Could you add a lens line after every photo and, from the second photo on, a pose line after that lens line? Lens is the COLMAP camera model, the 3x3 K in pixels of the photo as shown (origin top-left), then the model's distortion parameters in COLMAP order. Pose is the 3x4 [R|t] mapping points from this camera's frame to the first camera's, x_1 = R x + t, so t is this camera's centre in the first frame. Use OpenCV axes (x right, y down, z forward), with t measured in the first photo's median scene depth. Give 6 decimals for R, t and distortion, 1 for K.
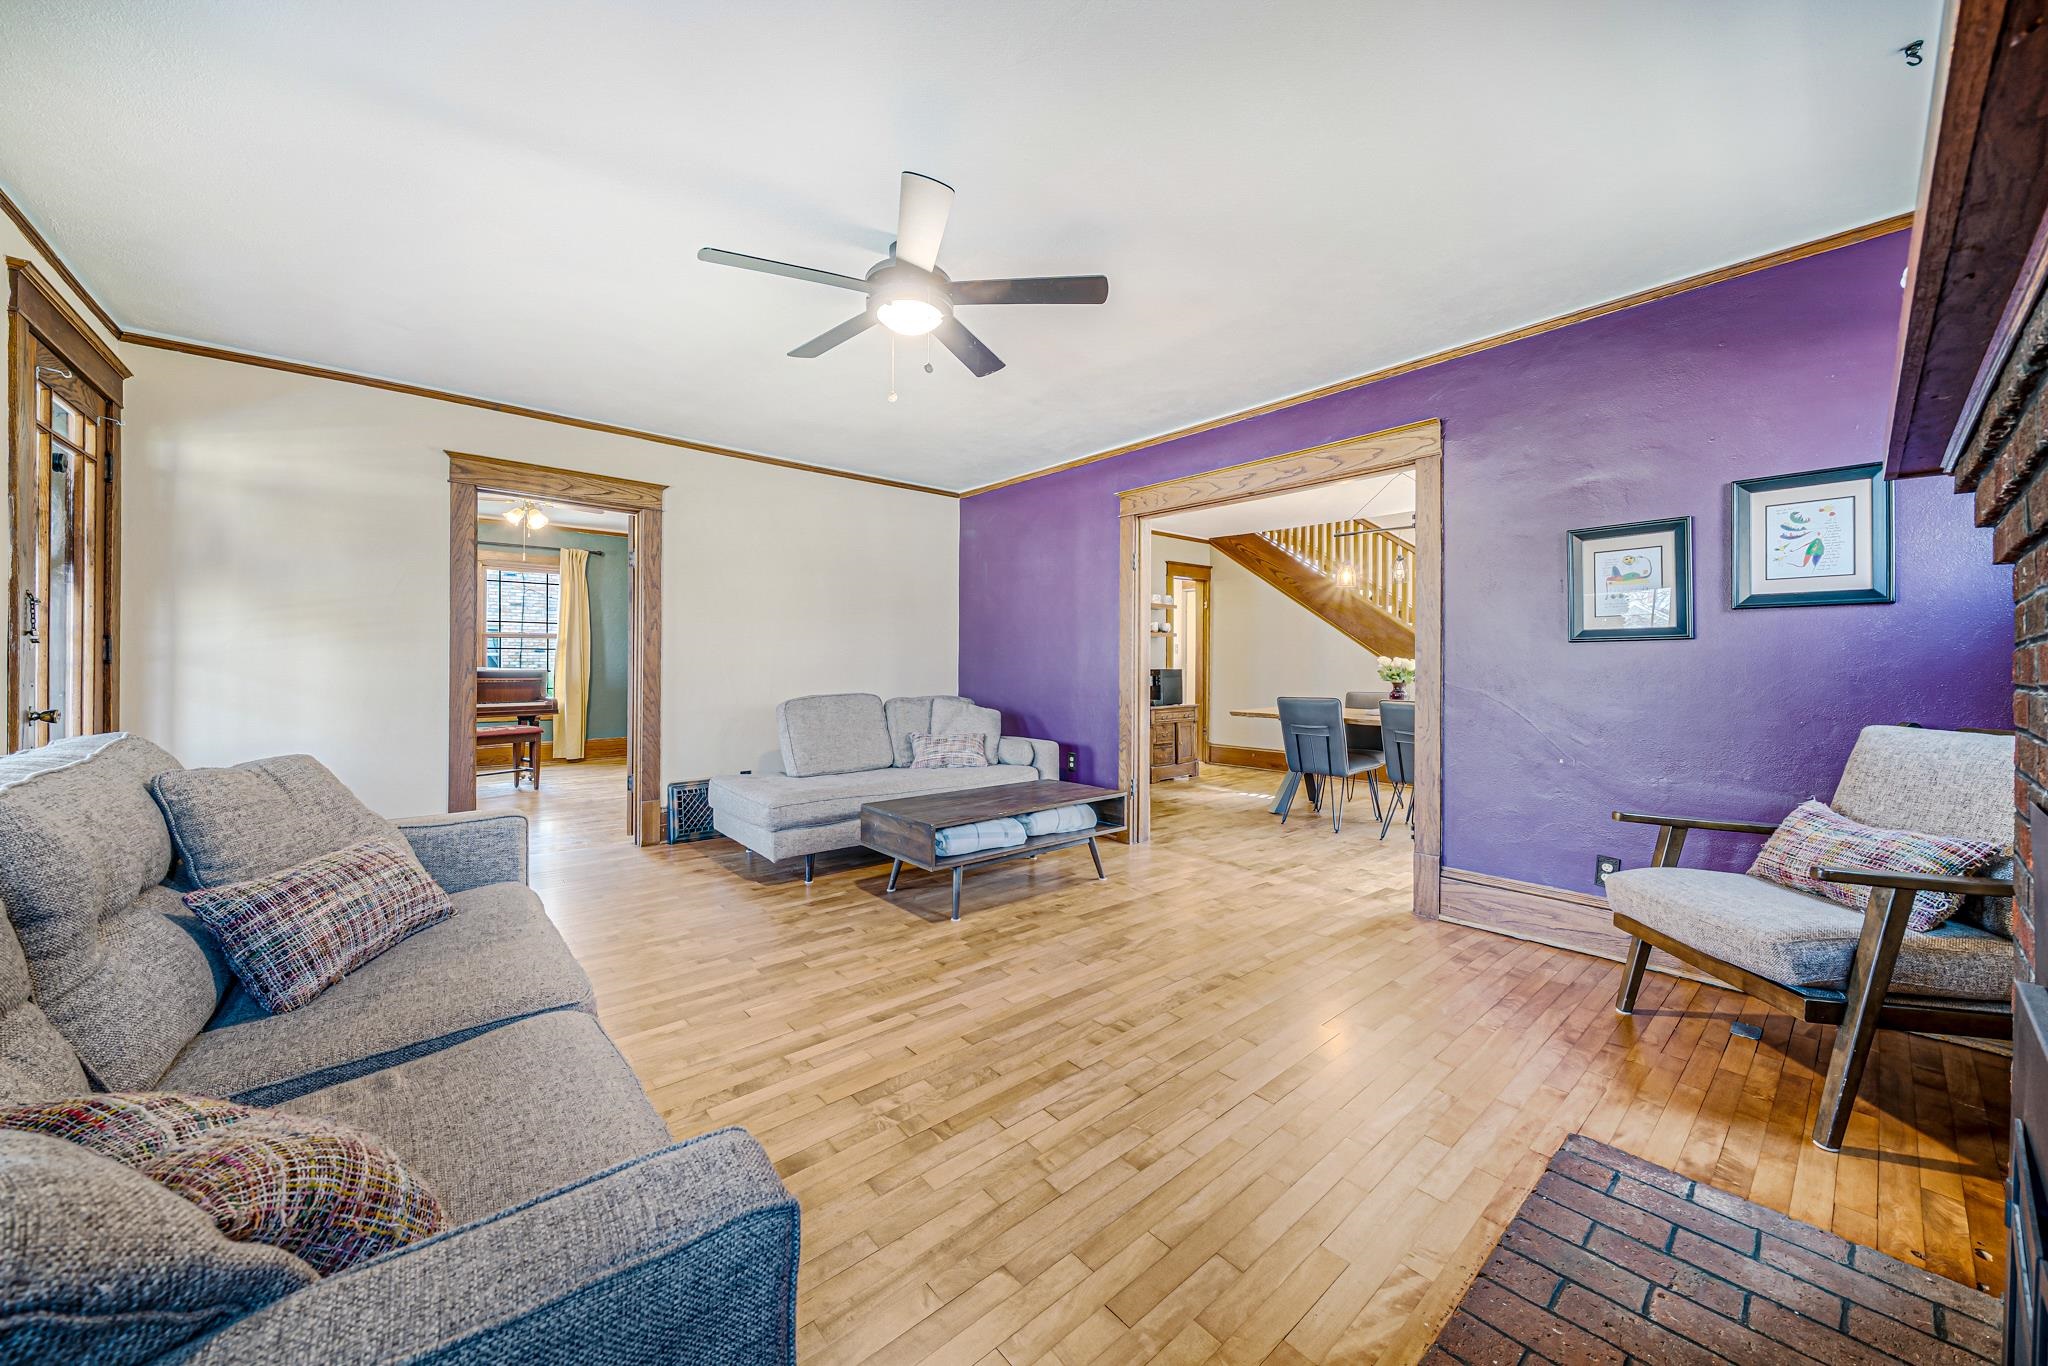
lens RADIAL K [[720.3, 0, 1010.8], [0, 720.3, 664.5], [0, 0, 1]] dist [-0.004971, 0.000627]
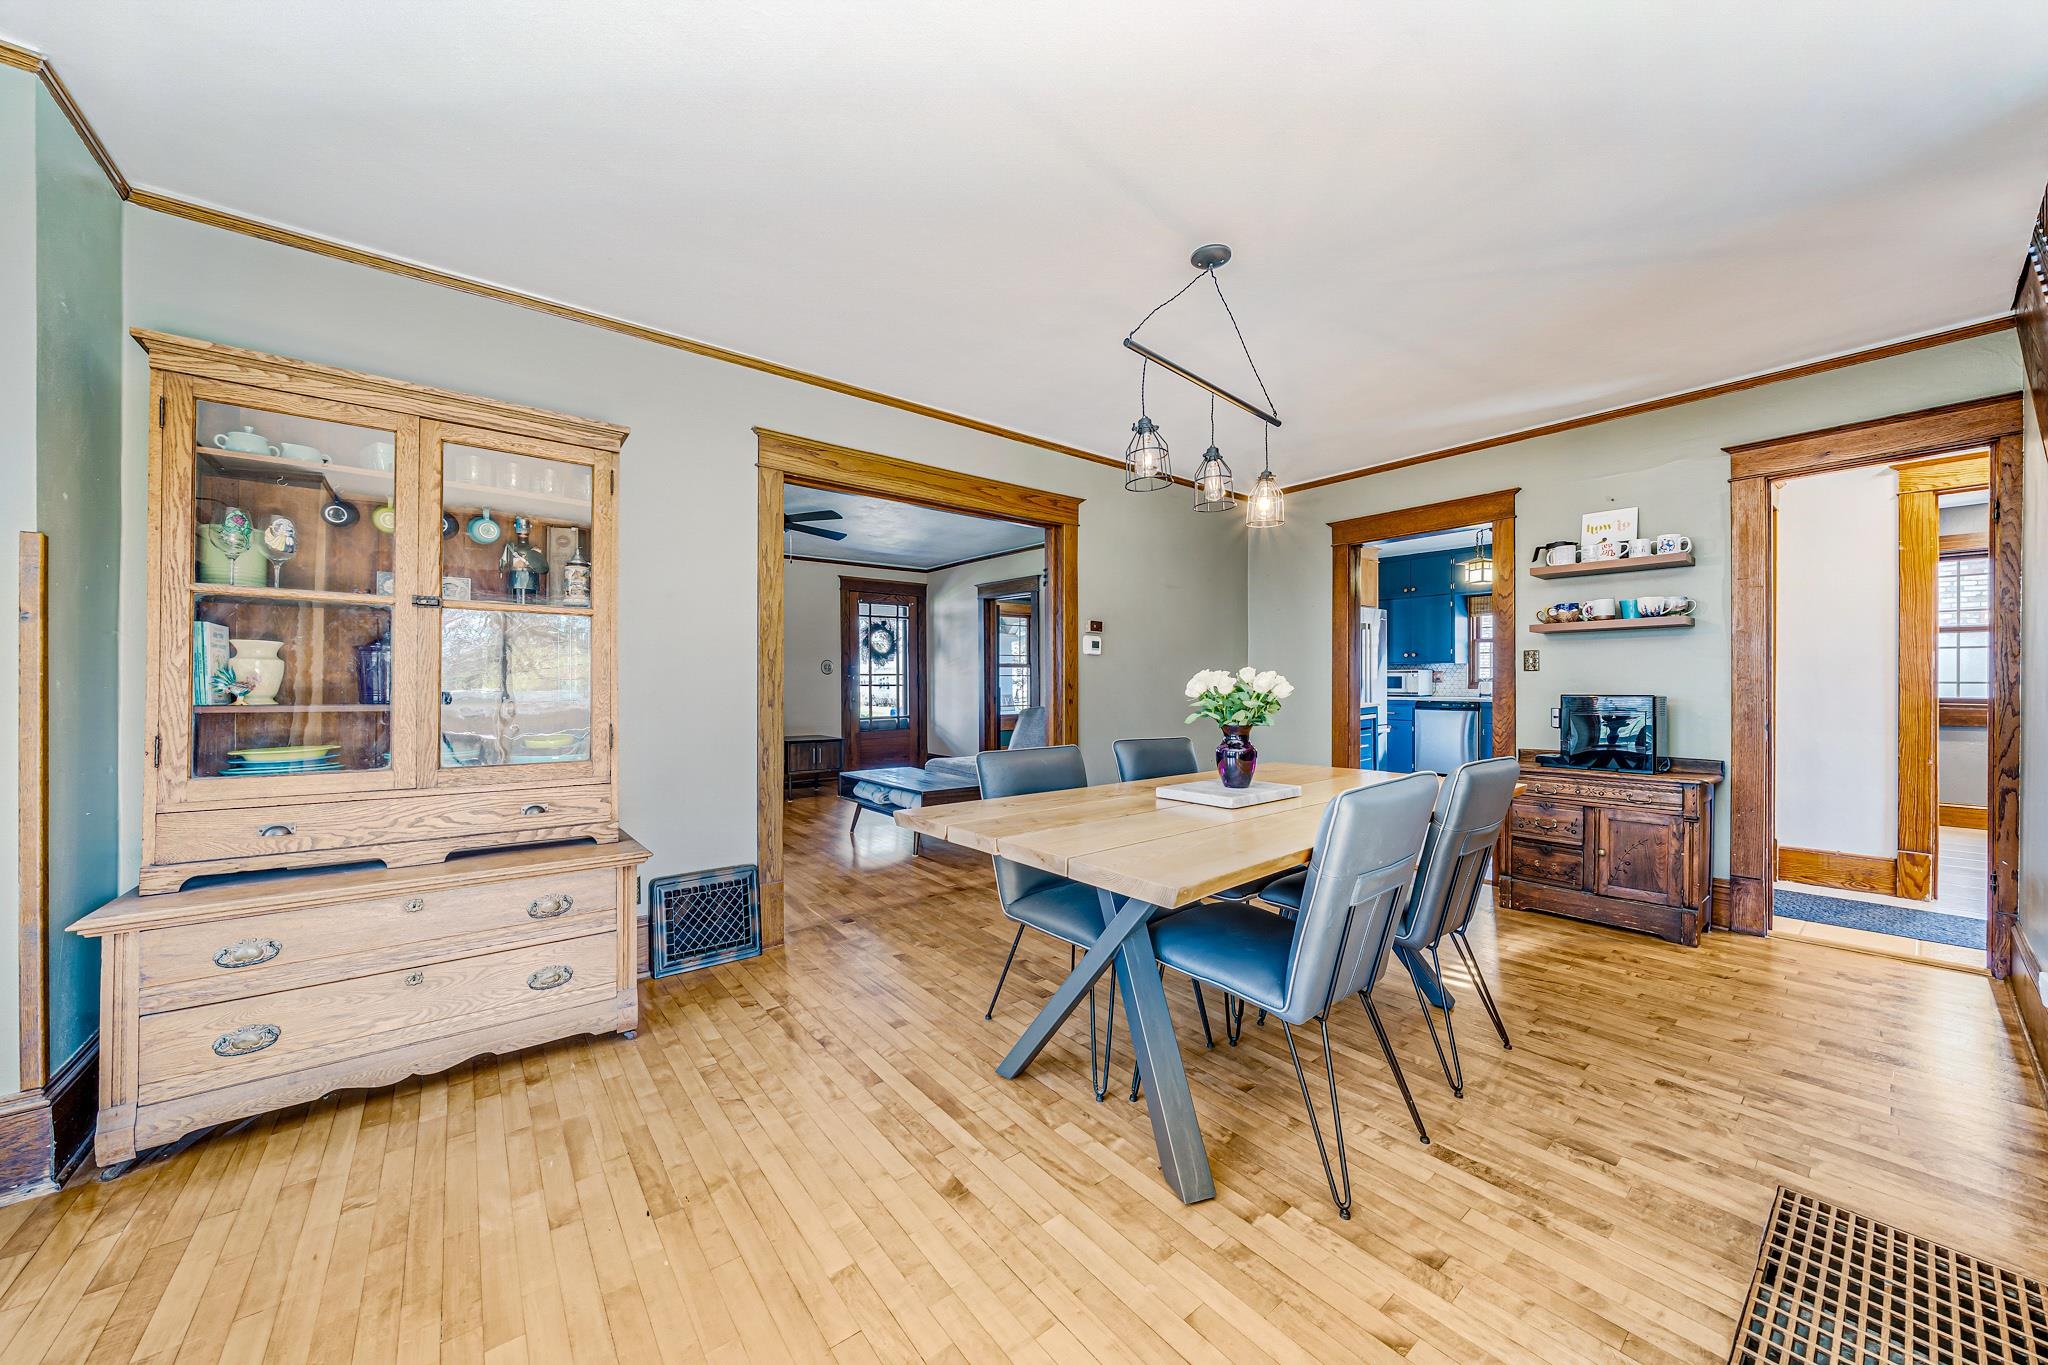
lens RADIAL K [[720.3, 0, 1013.1], [0, 720.3, 675.1], [0, 0, 1]] dist [-0.004971, 0.000627]
pose [[-0.033513, -0.009722, -0.999391, 1.595135], [0.004229, 0.999942, -0.009869, -0.007884], [0.999429, -0.004557, -0.033470, 1.396841]]
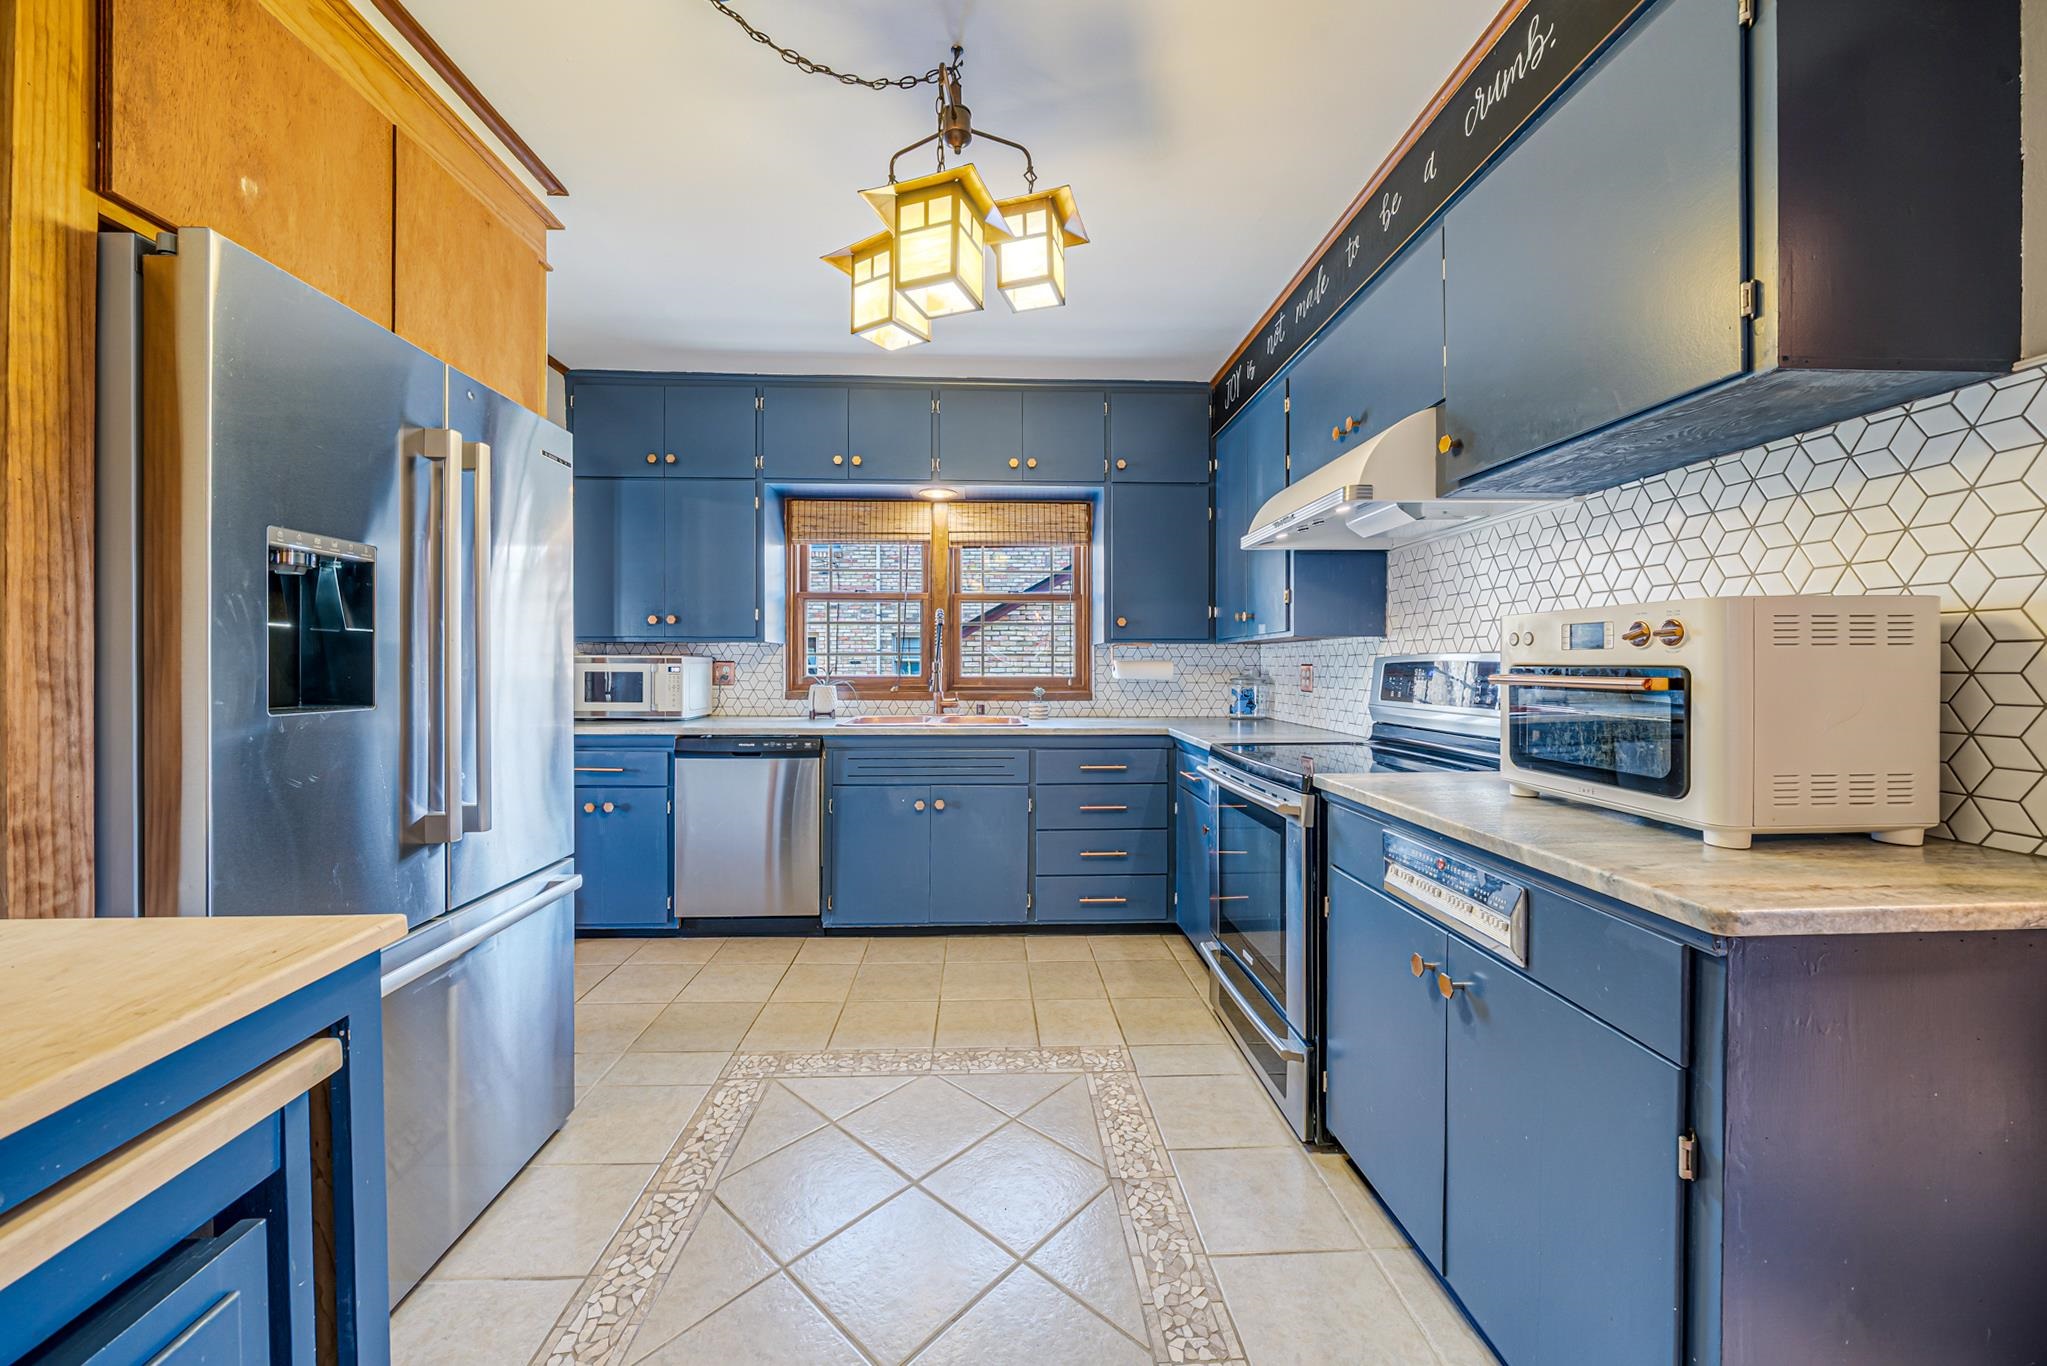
lens RADIAL K [[720.0, 0, 1009.4], [0, 720.0, 669.6], [0, 0, 1]] dist [-0.004971, 0.000627]
pose [[0.794513, 0.005424, -0.607223, 0.075356], [-0.005094, 0.999984, 0.002268, -0.030233], [0.607226, 0.001291, 0.794528, 2.173296]]
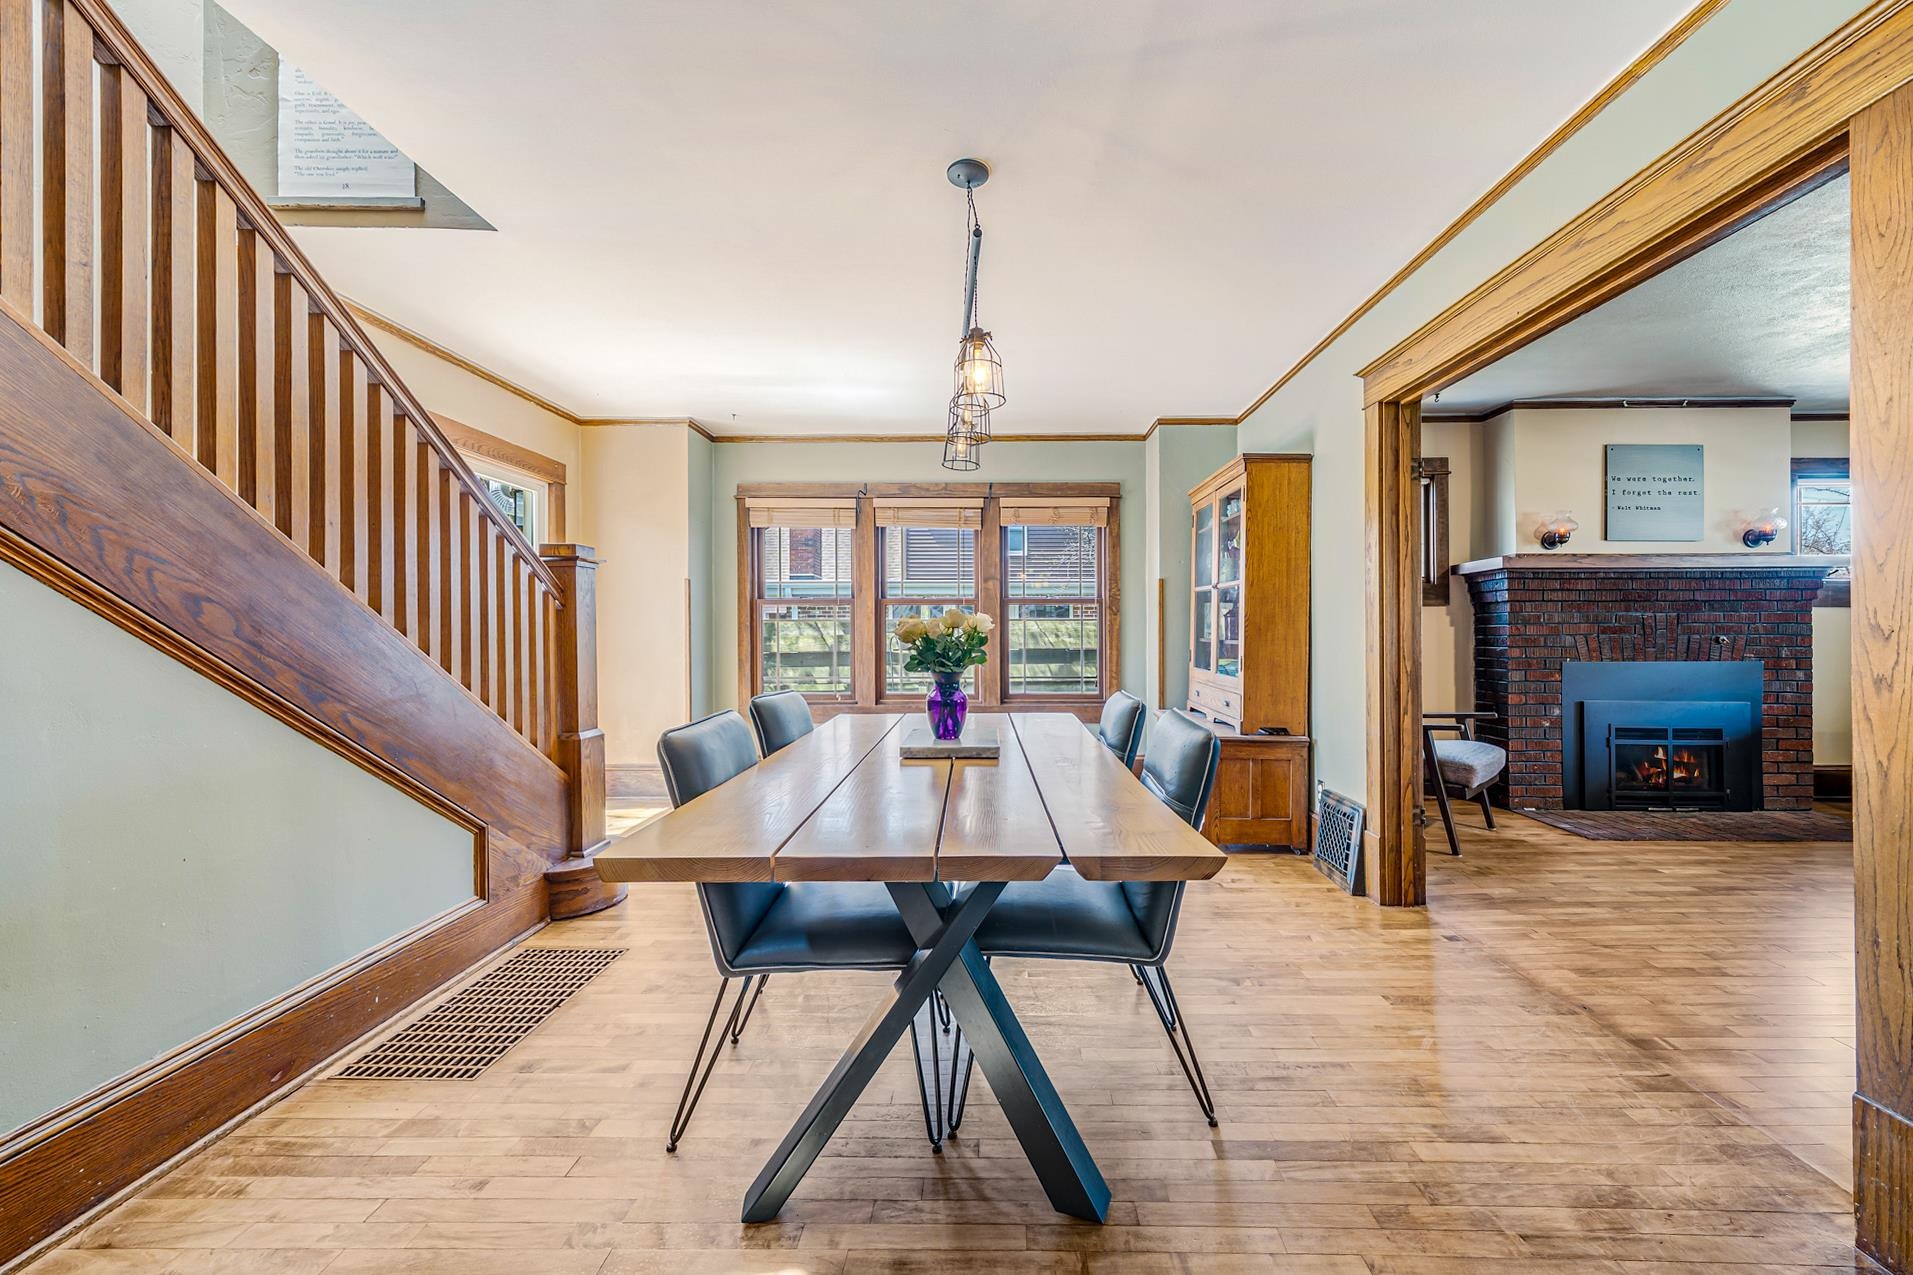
lens RADIAL K [[737.1, 0, 1002.2], [0, 737.1, 628.2], [0, 0, 1]] dist [0.002817, 0.000126]
pose [[-0.768112, 0.003031, 0.640309, 0.379104], [0.000979, 0.999993, -0.003558, -0.002530], [-0.640315, -0.002106, -0.768109, 2.082119]]
